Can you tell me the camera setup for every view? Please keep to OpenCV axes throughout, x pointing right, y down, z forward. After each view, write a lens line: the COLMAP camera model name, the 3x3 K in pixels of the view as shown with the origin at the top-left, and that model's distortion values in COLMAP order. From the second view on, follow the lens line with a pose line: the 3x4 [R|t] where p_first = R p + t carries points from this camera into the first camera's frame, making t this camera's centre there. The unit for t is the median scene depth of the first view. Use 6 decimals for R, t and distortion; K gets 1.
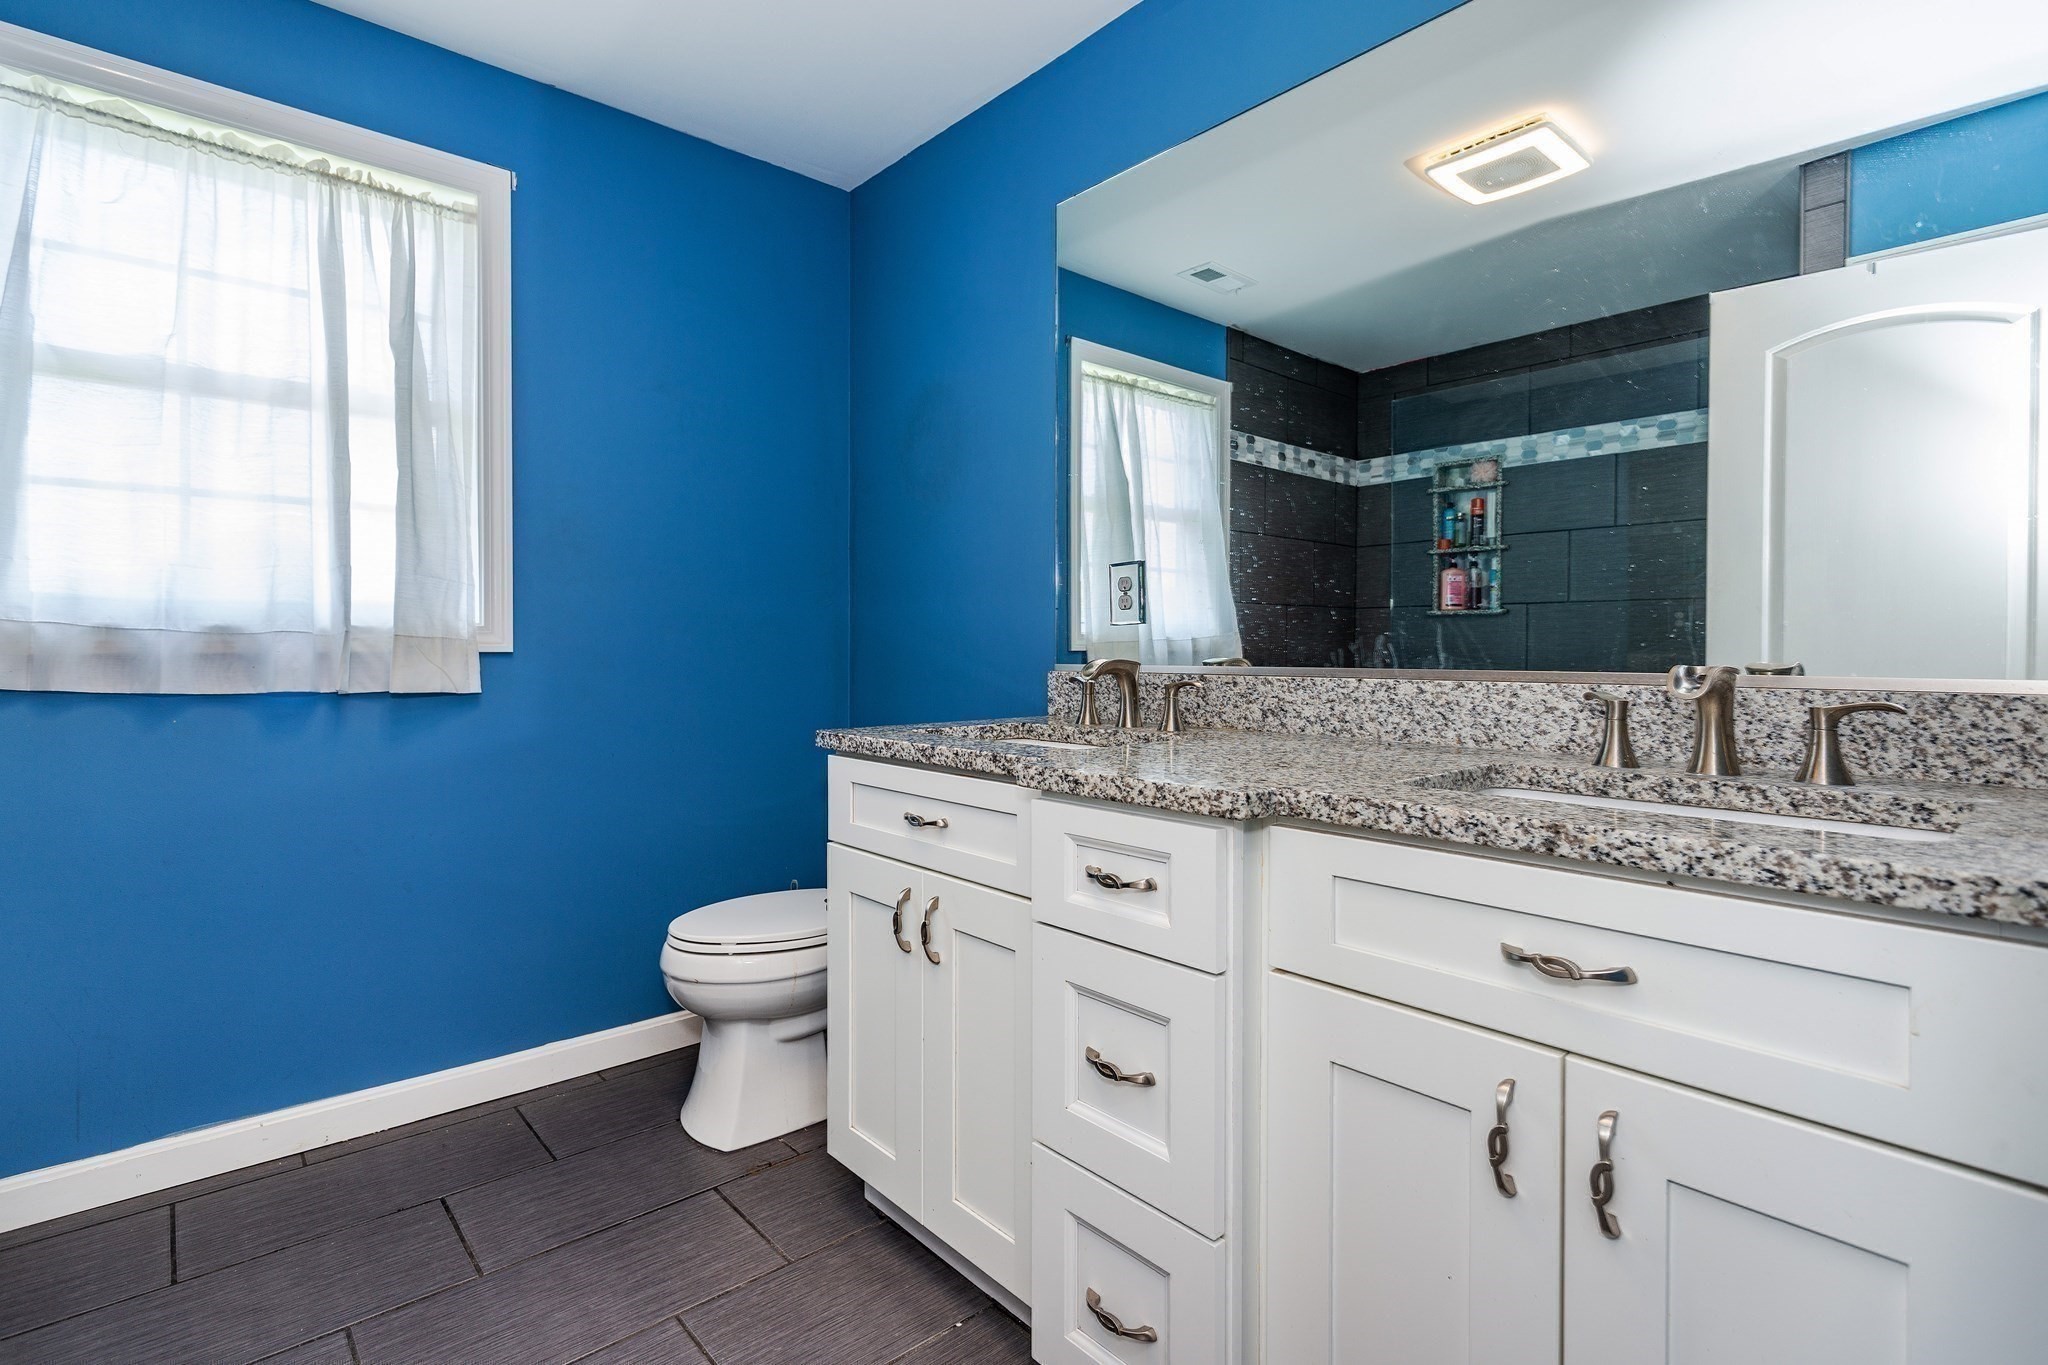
lens RADIAL K [[977.4, 0, 978.8], [0, 977.4, 654.3], [0, 0, 1]] dist [-0.001698, -0.000442]
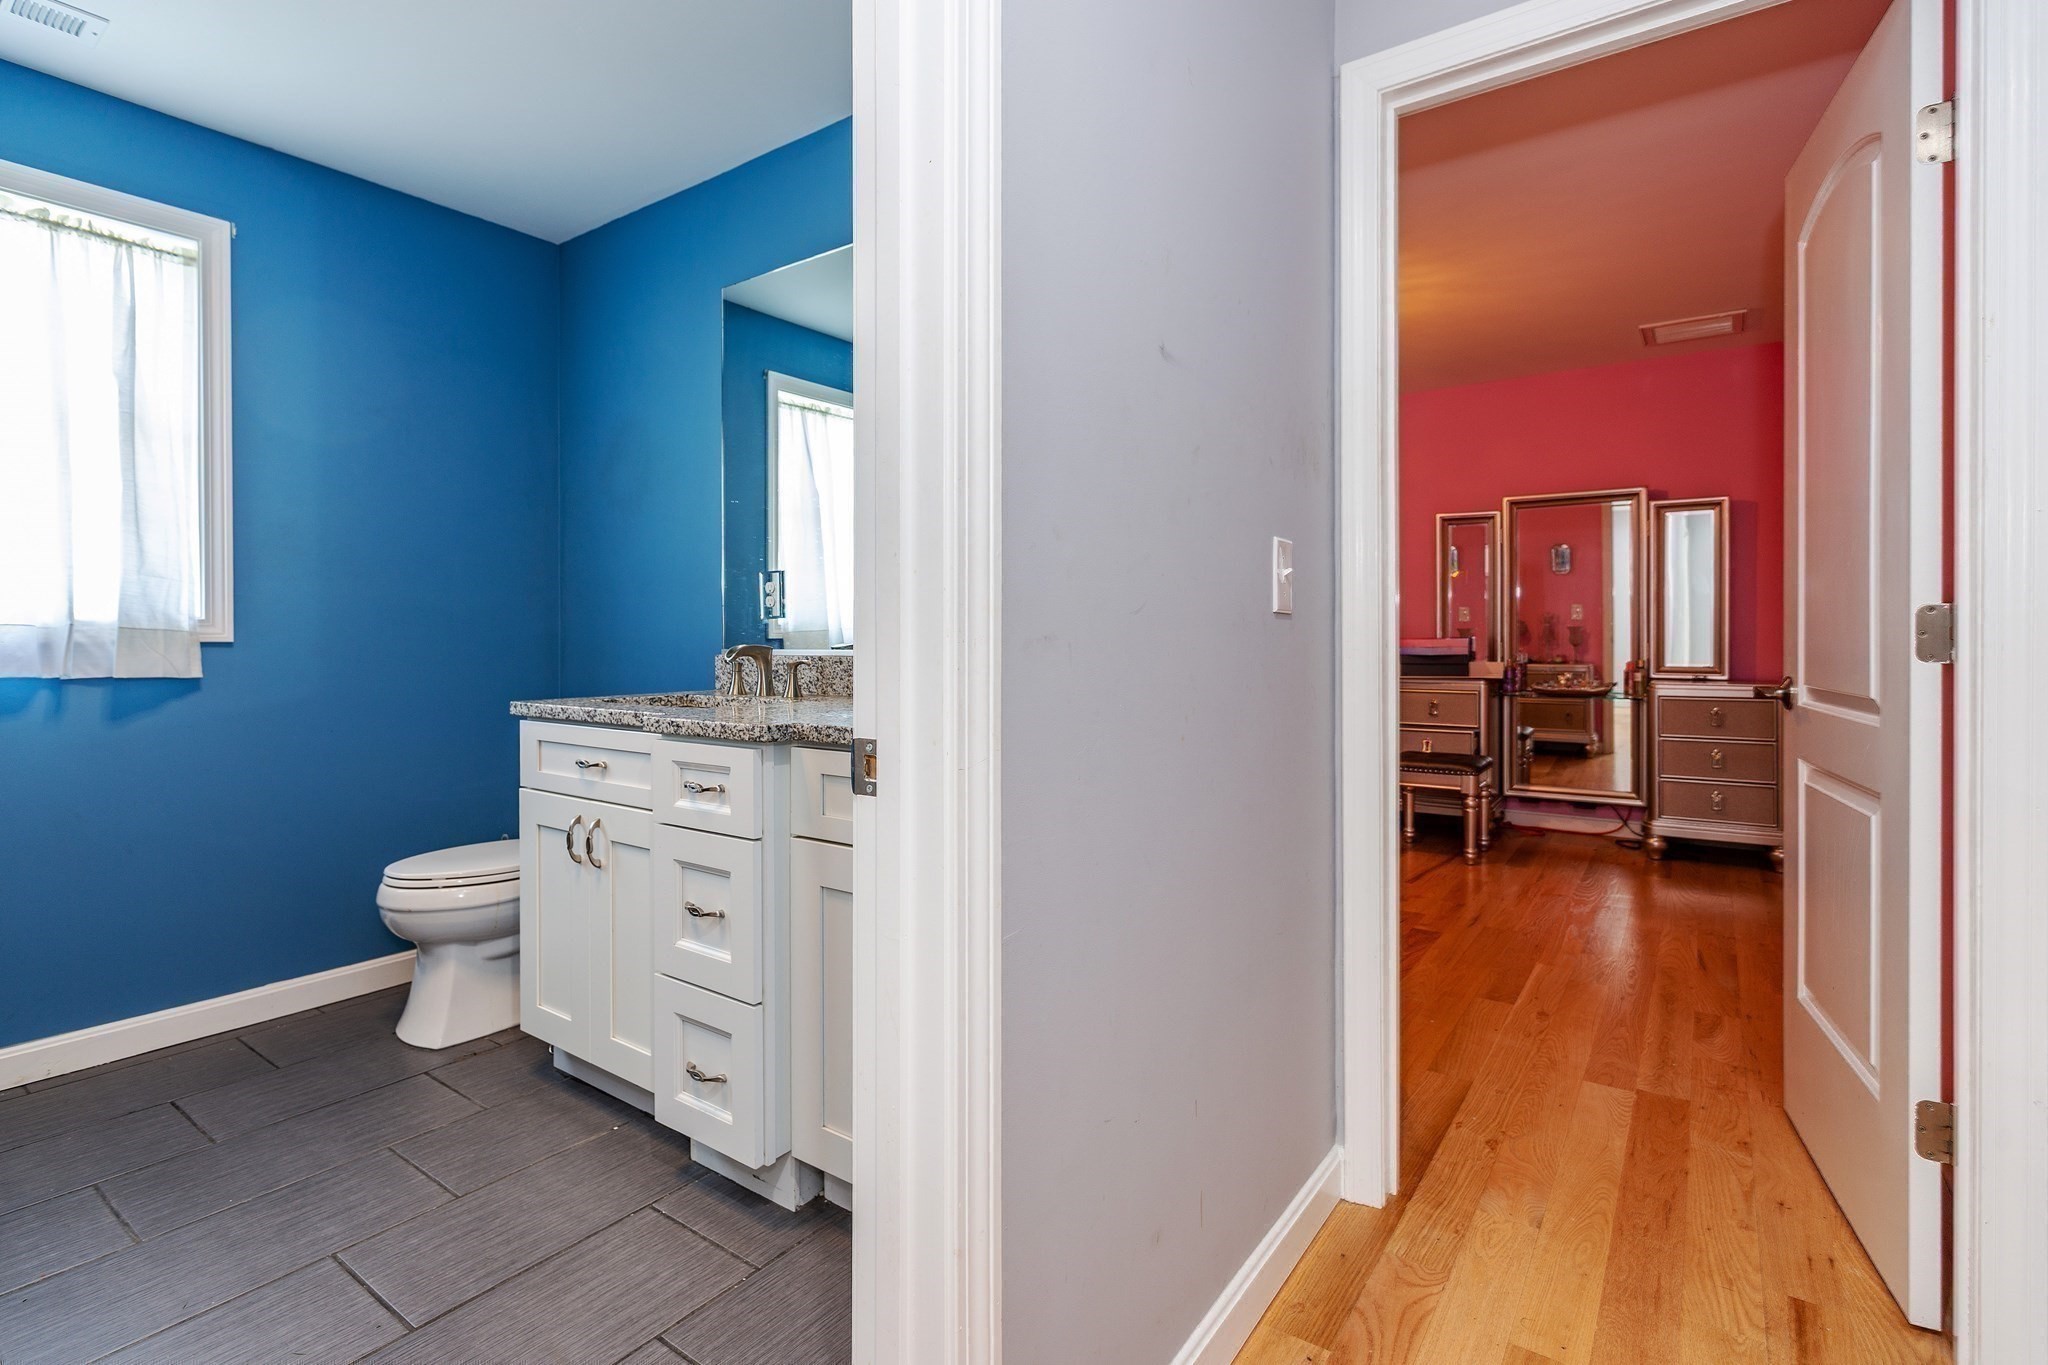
lens RADIAL K [[978.7, 0, 974.8], [0, 978.7, 636.0], [0, 0, 1]] dist [-0.000697, 0.000756]
pose [[0.974172, -0.003514, 0.225781, 0.134272], [0.004595, 0.999980, -0.004260, -0.000333], [-0.225761, 0.005187, 0.974169, -0.380149]]
